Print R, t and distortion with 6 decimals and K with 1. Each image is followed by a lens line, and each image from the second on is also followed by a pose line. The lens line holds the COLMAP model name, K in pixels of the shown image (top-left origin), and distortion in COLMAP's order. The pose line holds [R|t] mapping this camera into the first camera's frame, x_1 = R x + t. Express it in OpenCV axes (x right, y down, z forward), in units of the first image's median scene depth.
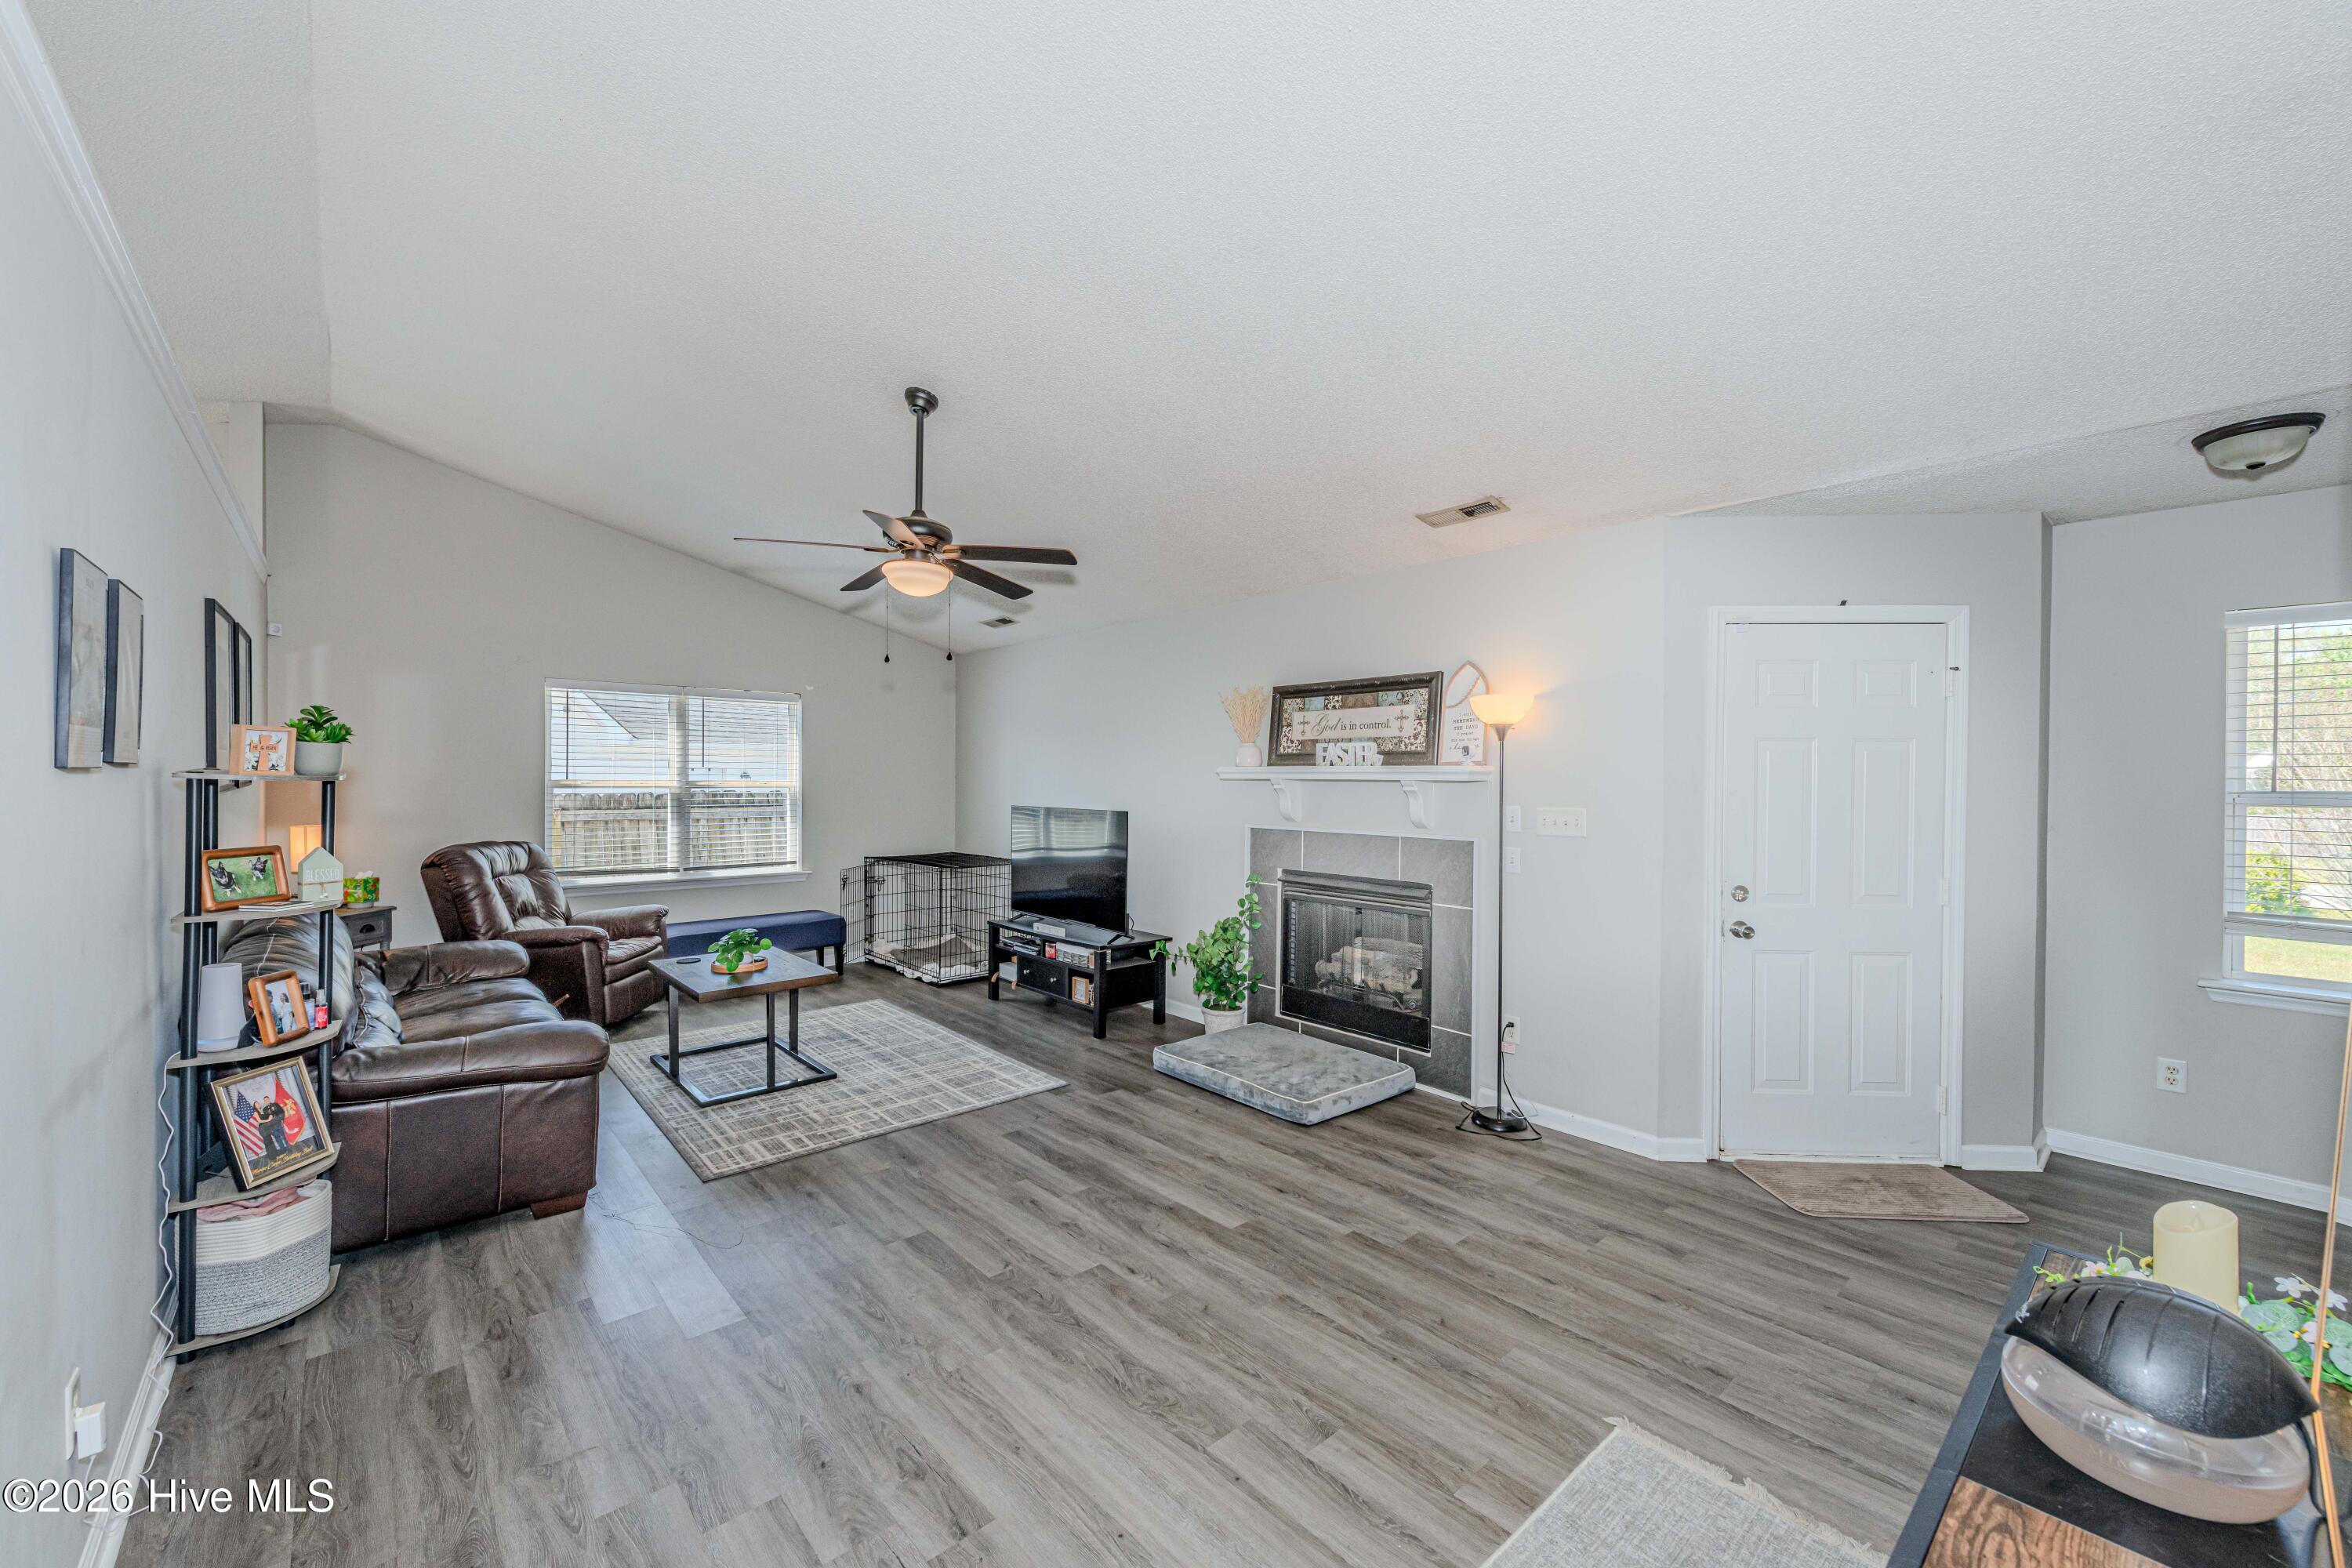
lens RADIAL K [[920.3, 0, 1168.3], [0, 920.3, 783.7], [0, 0, 1]] dist [0.011196, -0.004100]
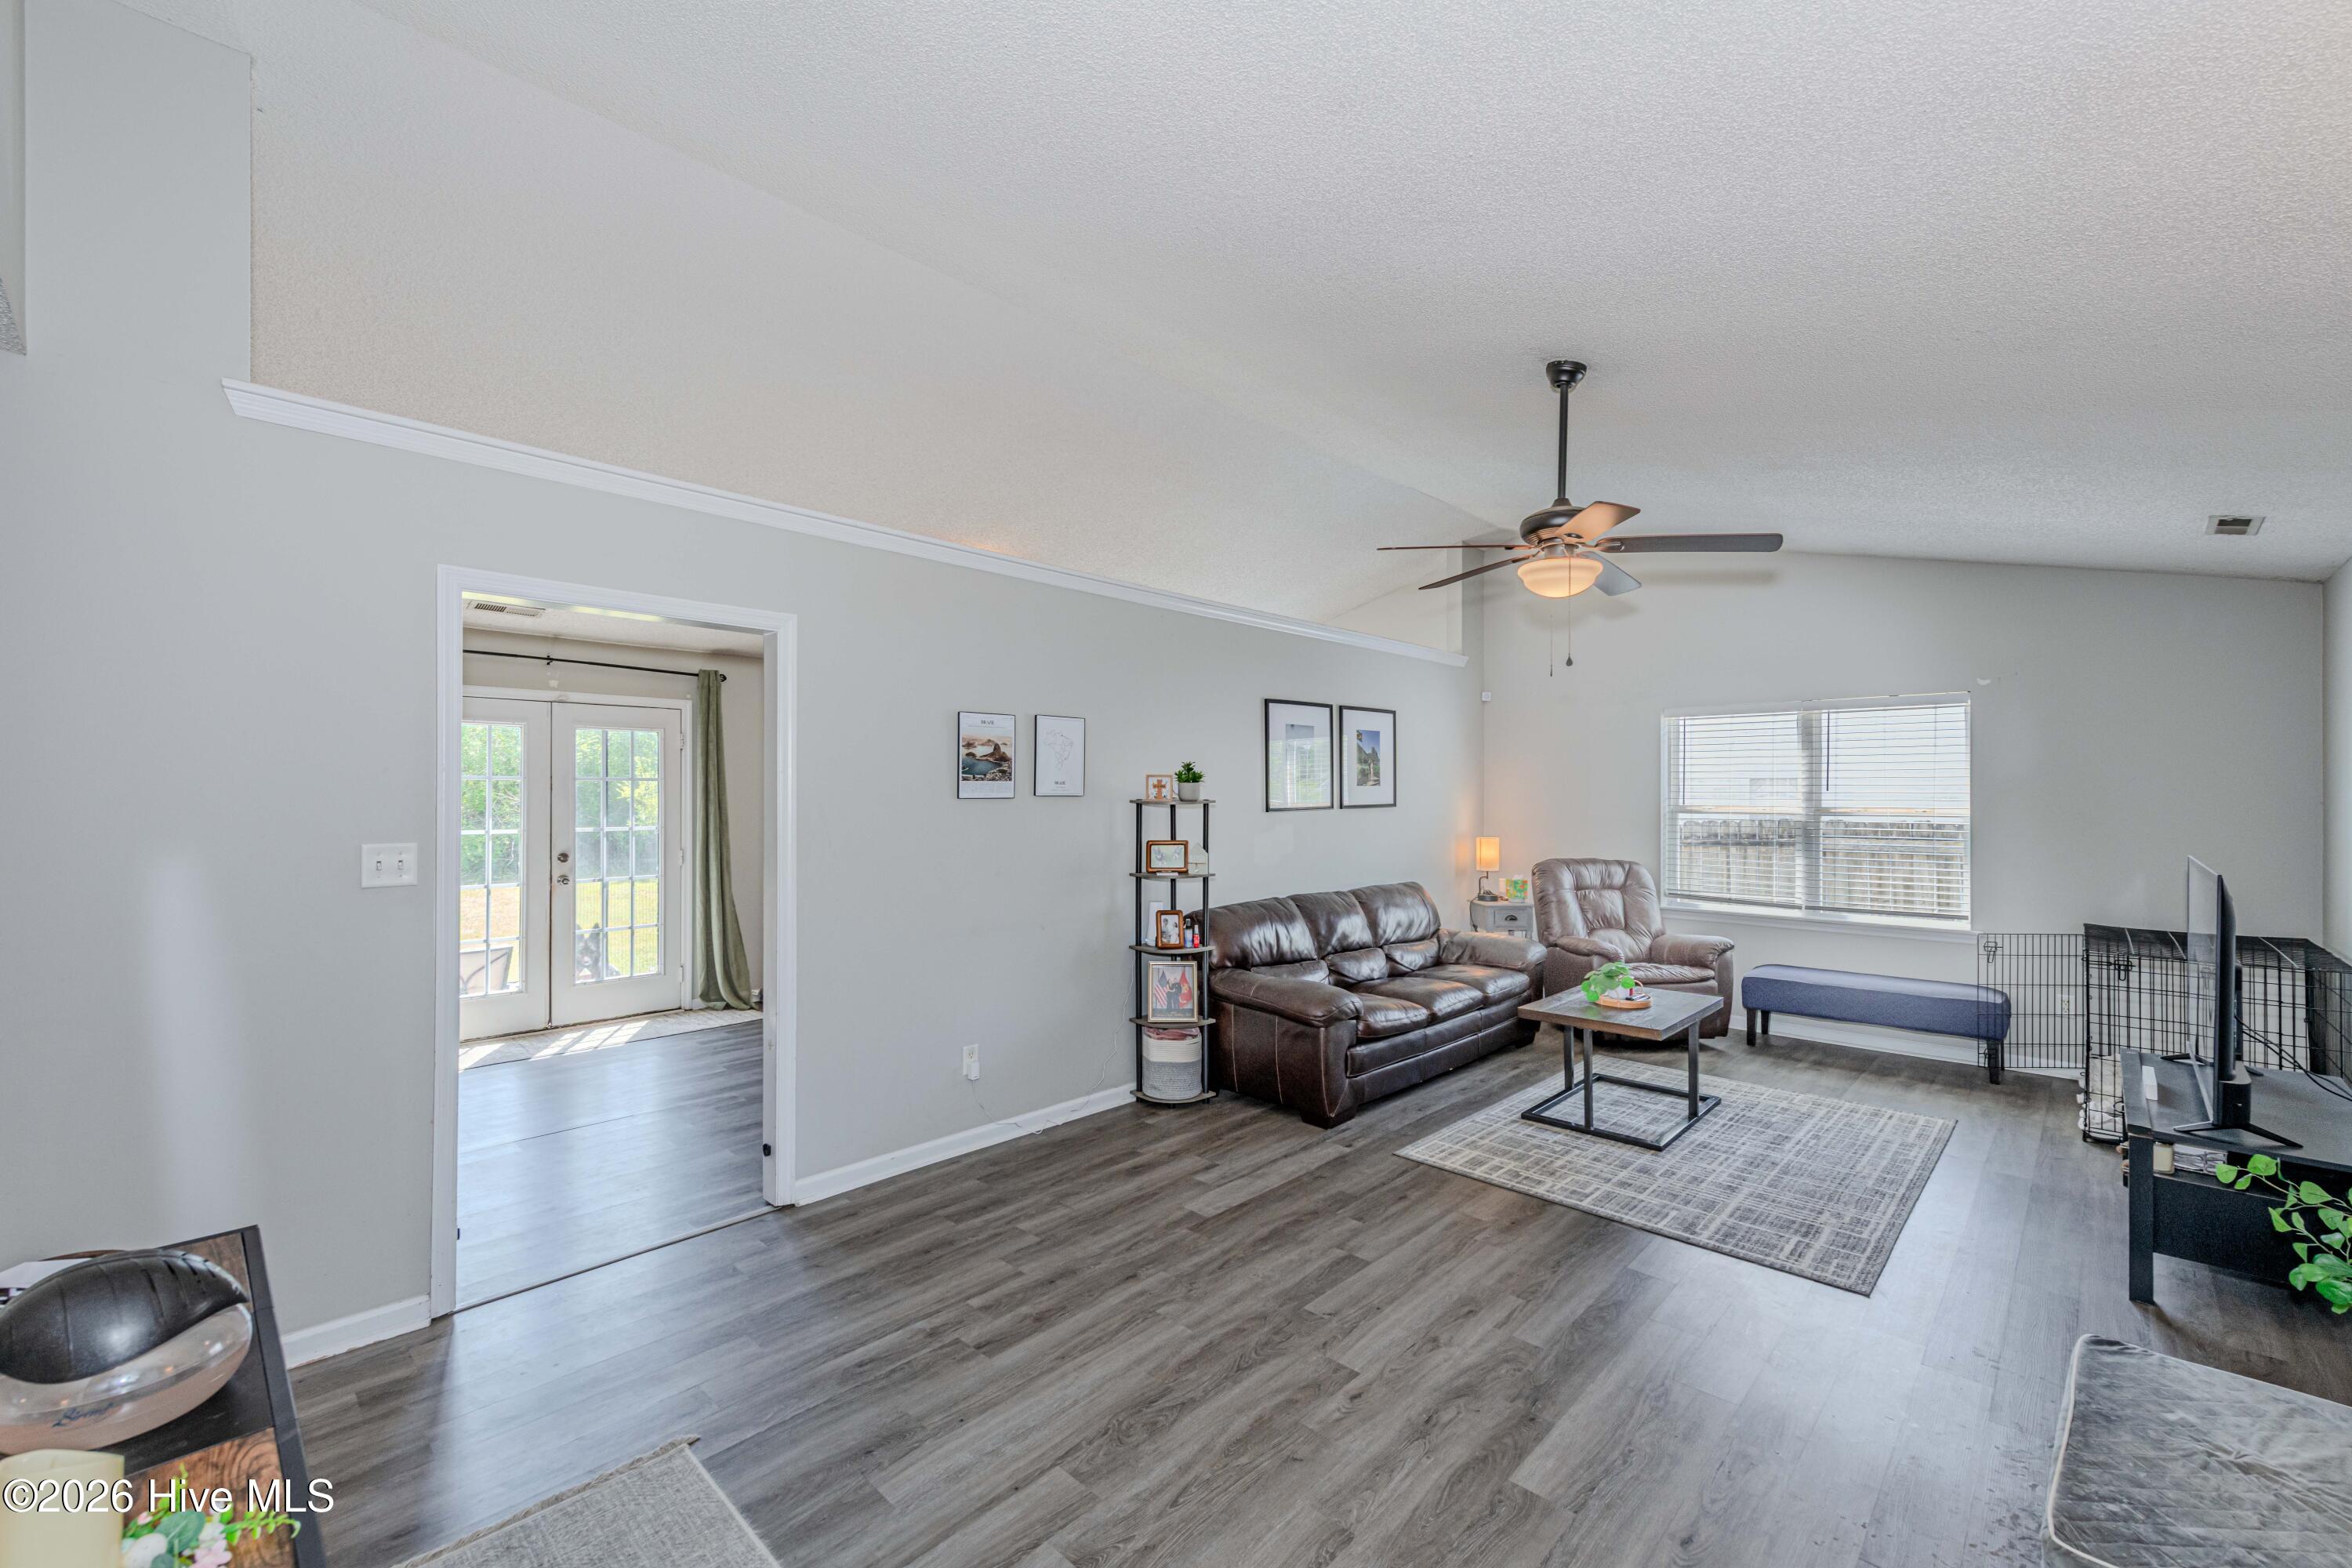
lens RADIAL K [[964.2, 0, 1178.4], [0, 964.2, 791.5], [0, 0, 1]] dist [0.010727, -0.000138]
pose [[0.091360, -0.006950, -0.995794, 0.580407], [-0.011552, 0.999901, -0.008038, -0.006803], [0.995751, 0.012238, 0.091271, 0.533310]]
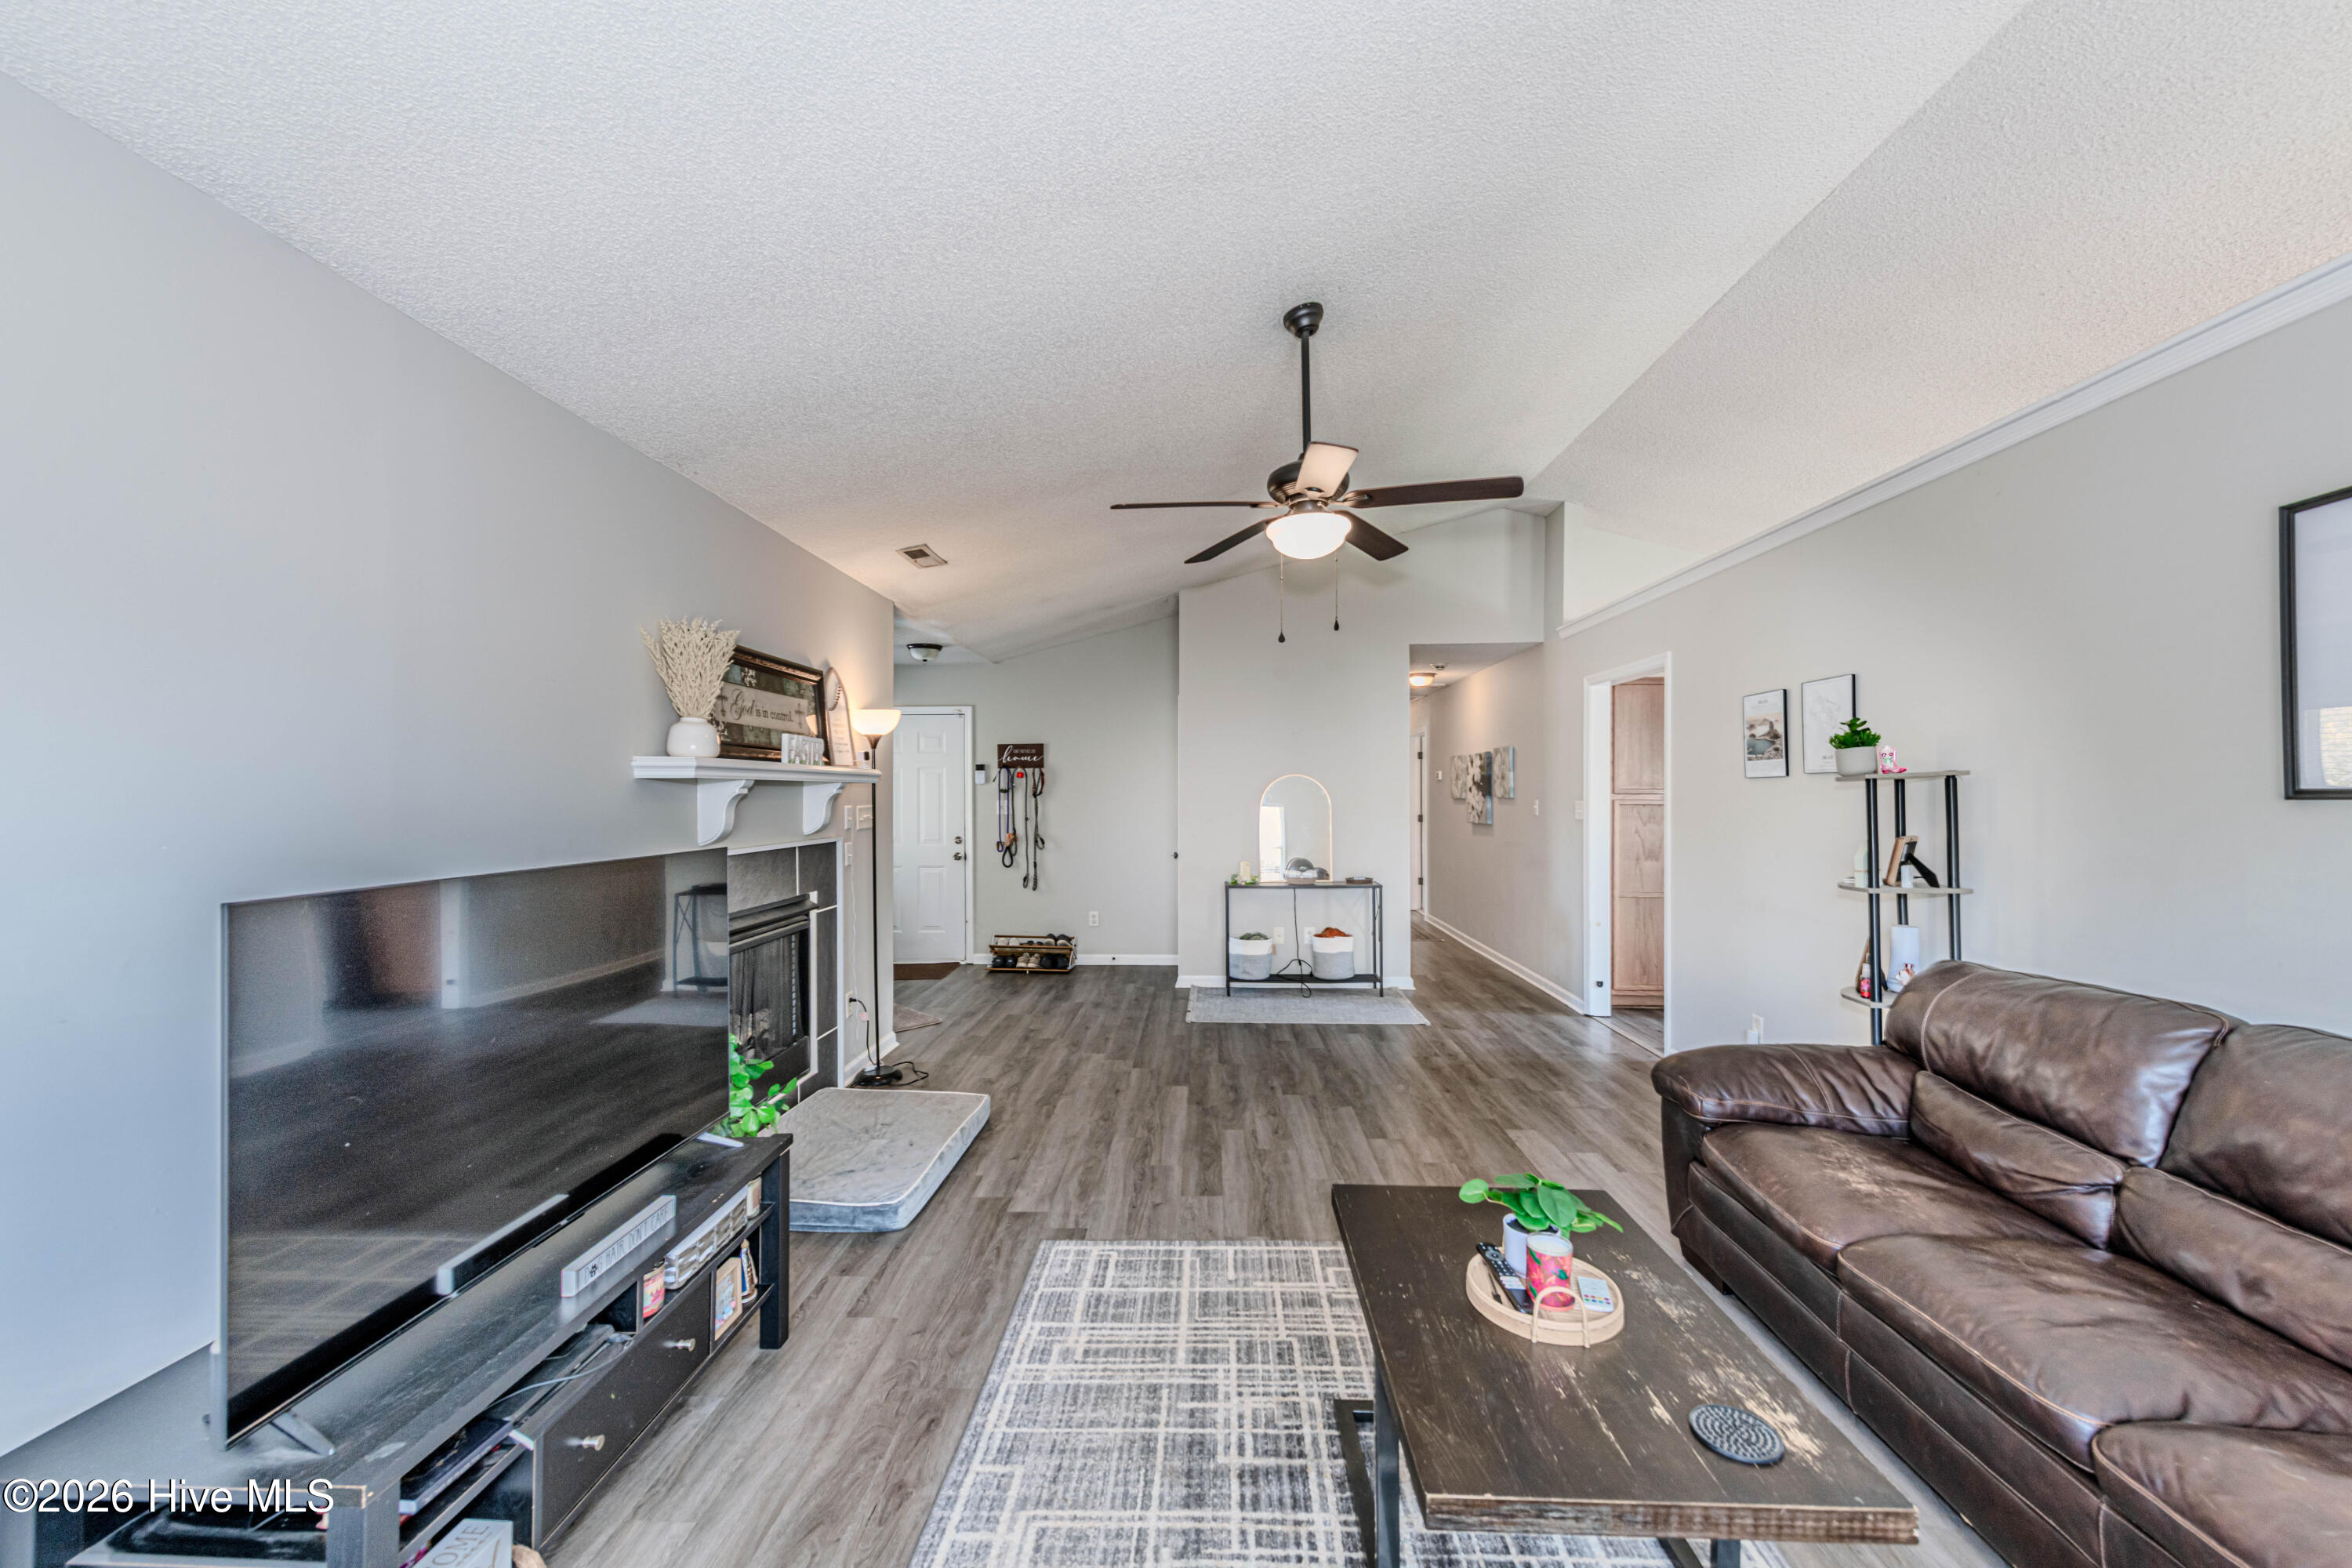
lens RADIAL K [[920.3, 0, 1181.2], [0, 920.3, 789.8], [0, 0, 1]] dist [0.011196, -0.004100]
pose [[-0.729592, -0.000974, 0.683882, -0.720080], [0.005101, 0.999963, 0.006866, -0.001753], [-0.683864, 0.008498, -0.729560, 1.606500]]
